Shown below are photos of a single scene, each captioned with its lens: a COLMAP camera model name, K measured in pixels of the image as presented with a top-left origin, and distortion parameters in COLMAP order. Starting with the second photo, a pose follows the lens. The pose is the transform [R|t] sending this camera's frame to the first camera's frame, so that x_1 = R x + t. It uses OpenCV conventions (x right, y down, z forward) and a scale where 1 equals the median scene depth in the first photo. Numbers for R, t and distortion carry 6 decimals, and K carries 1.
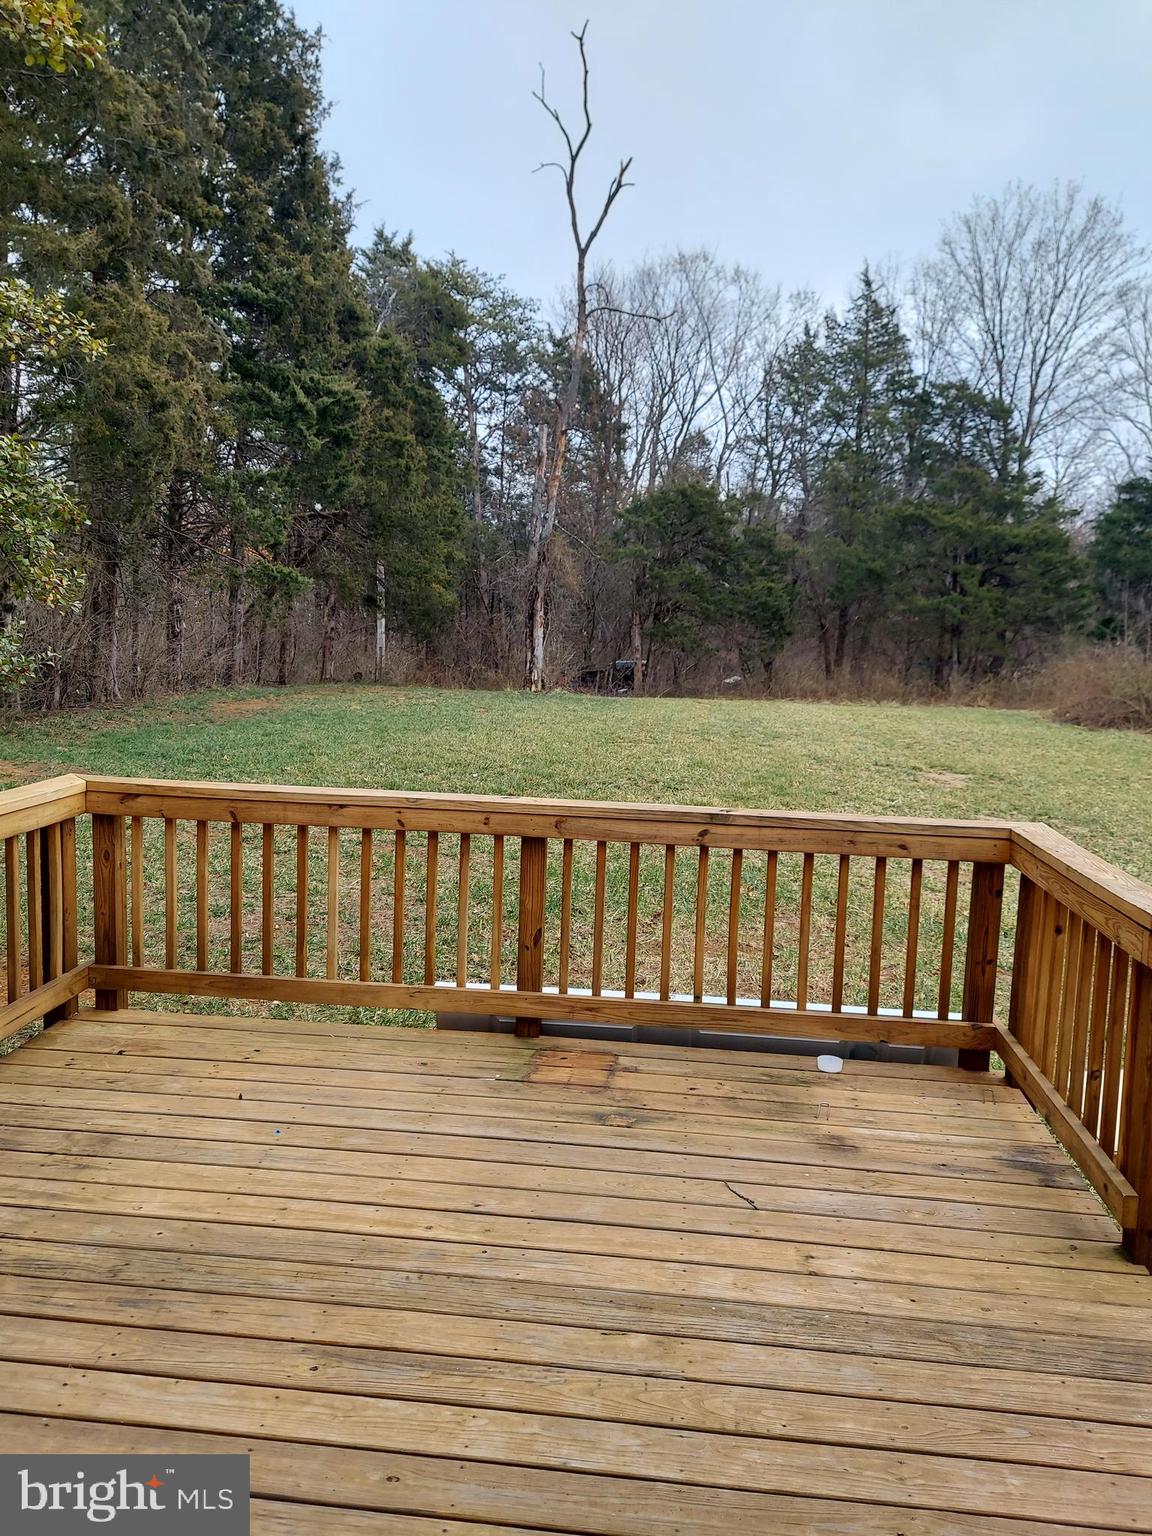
lens RADIAL K [[1097.8, 0, 574.0], [0, 1097.8, 759.5], [0, 0, 1]] dist [0.101240, -0.109170]
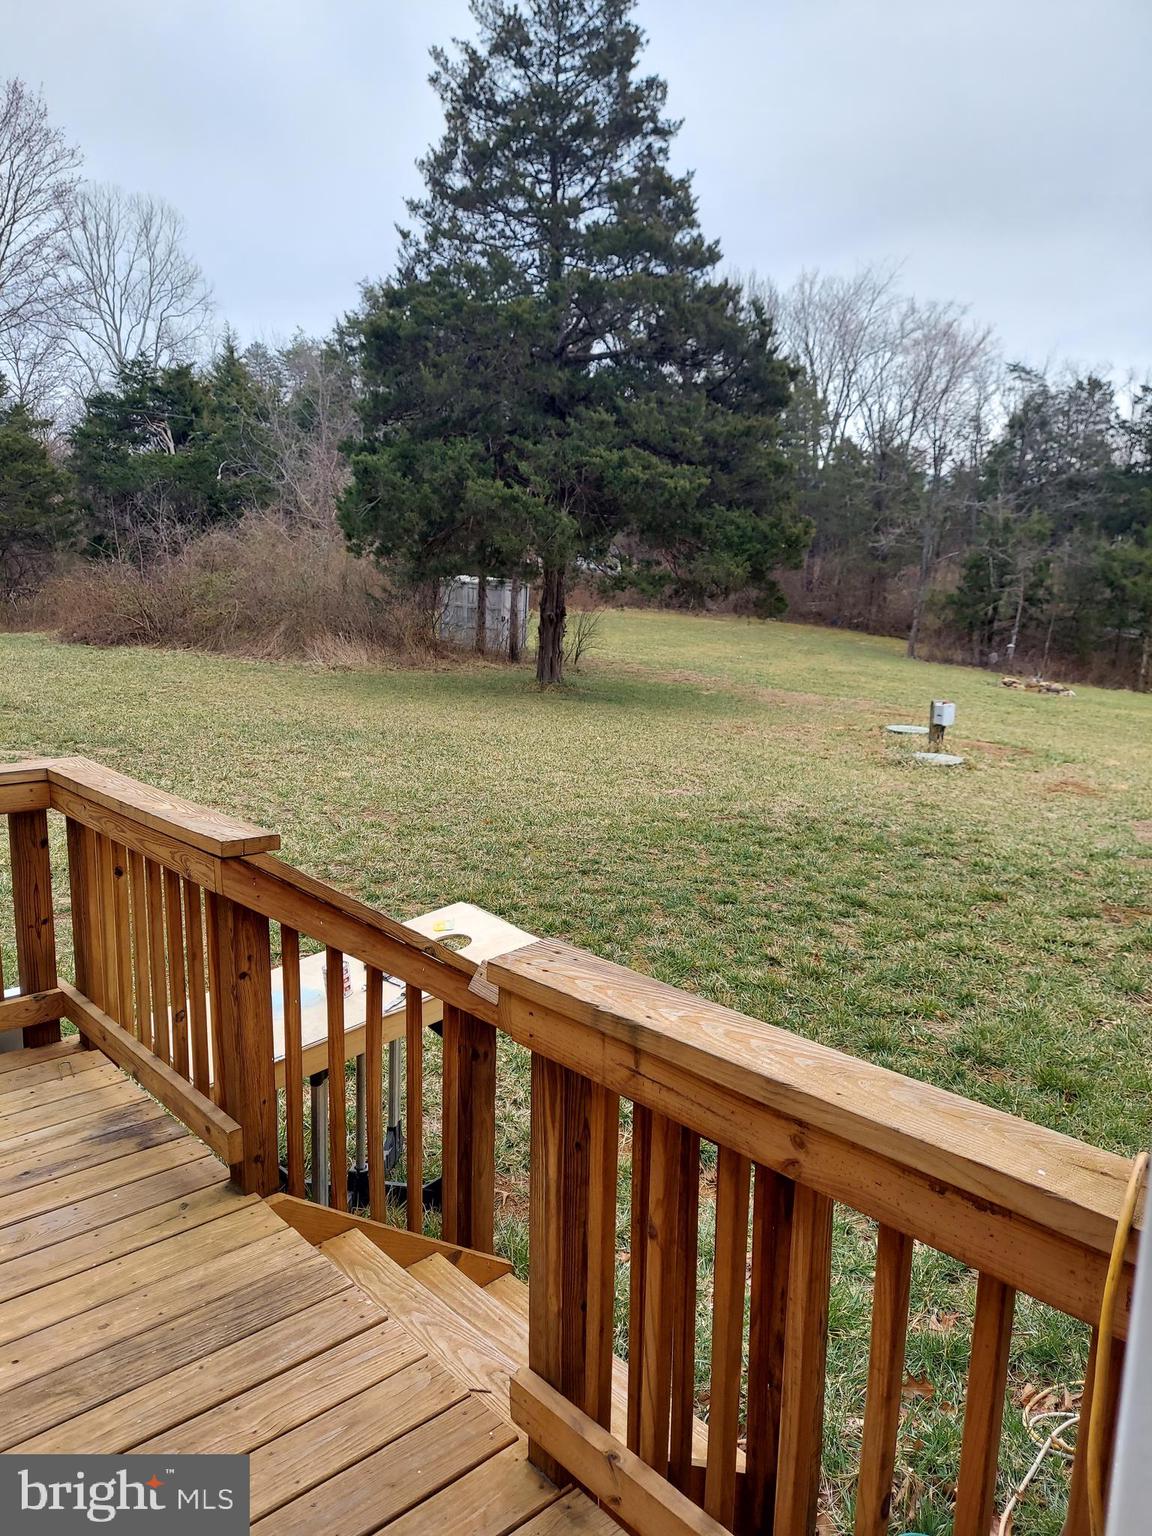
lens RADIAL K [[1101.3, 0, 580.6], [0, 1101.3, 765.2], [0, 0, 1]] dist [0.105766, -0.111334]
pose [[0.665949, -0.153181, 0.730101, 0.008443], [0.097148, 0.988165, 0.118713, -0.001654], [-0.739645, -0.008129, 0.672949, 0.029243]]
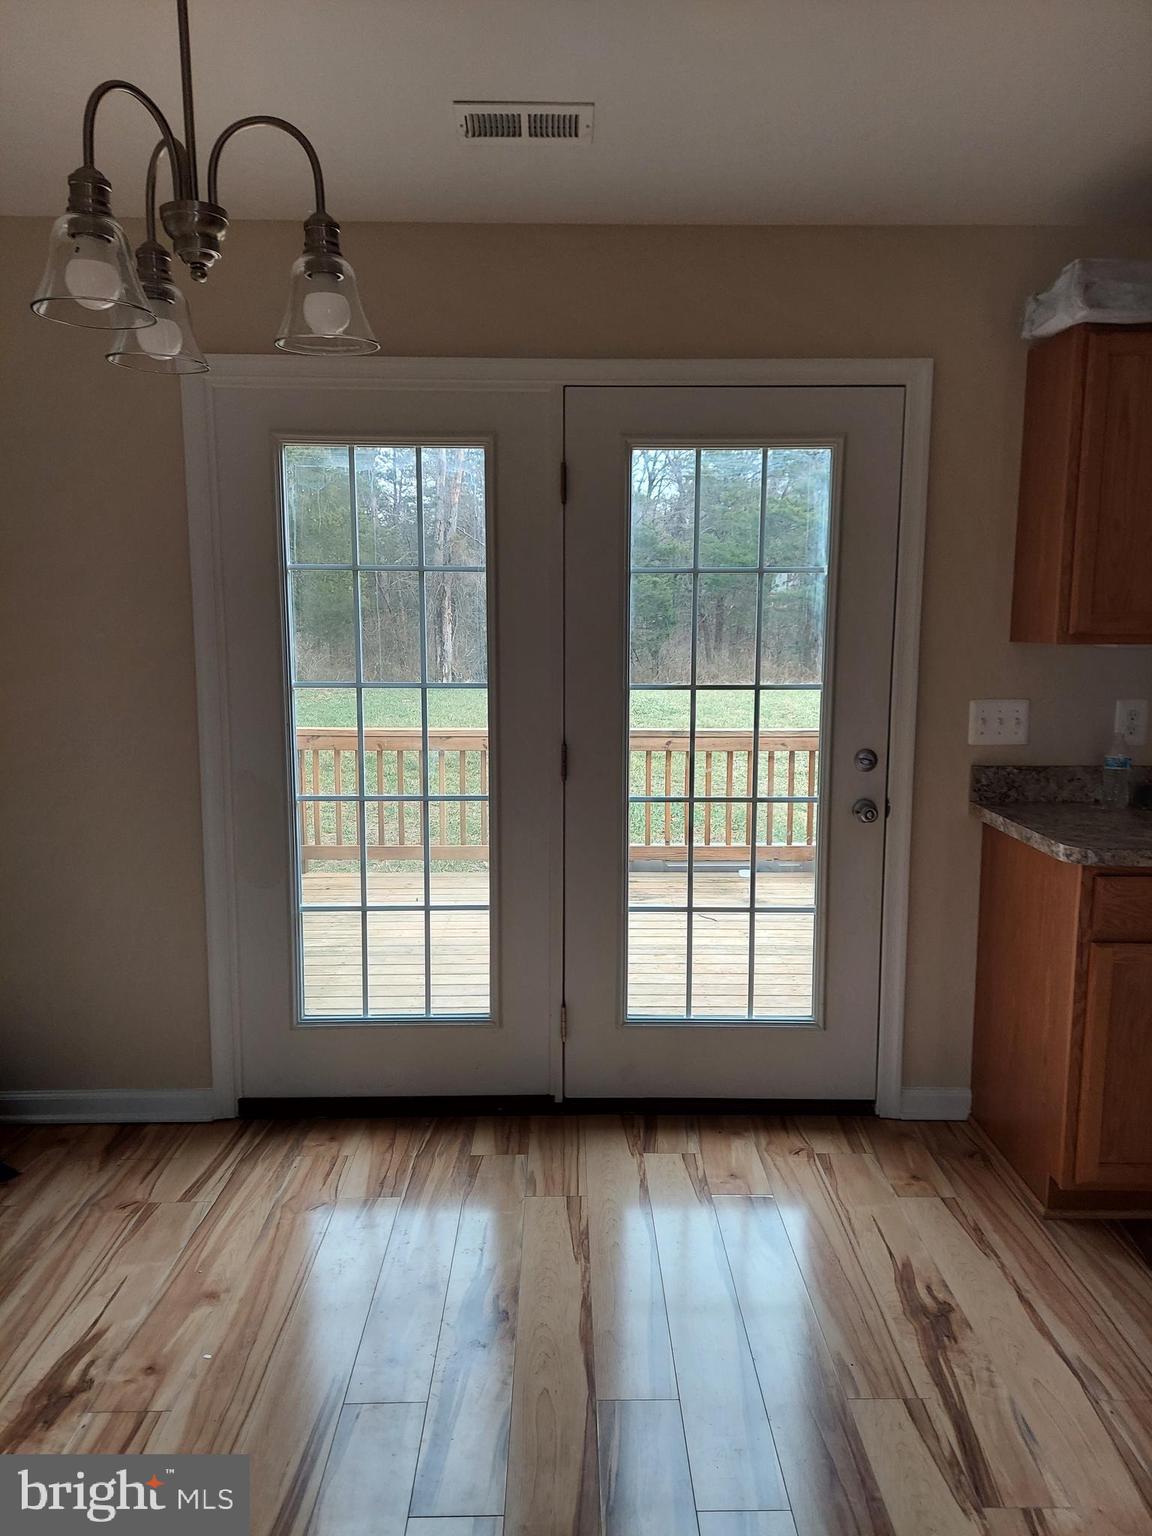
lens RADIAL K [[1101.3, 0, 580.6], [0, 1101.3, 765.2], [0, 0, 1]] dist [0.105766, -0.111334]
pose [[0.992779, -0.045025, 0.111185, -0.023535], [0.043899, 0.998957, 0.012557, 0.008473], [-0.111634, -0.007585, 0.993720, -0.076061]]
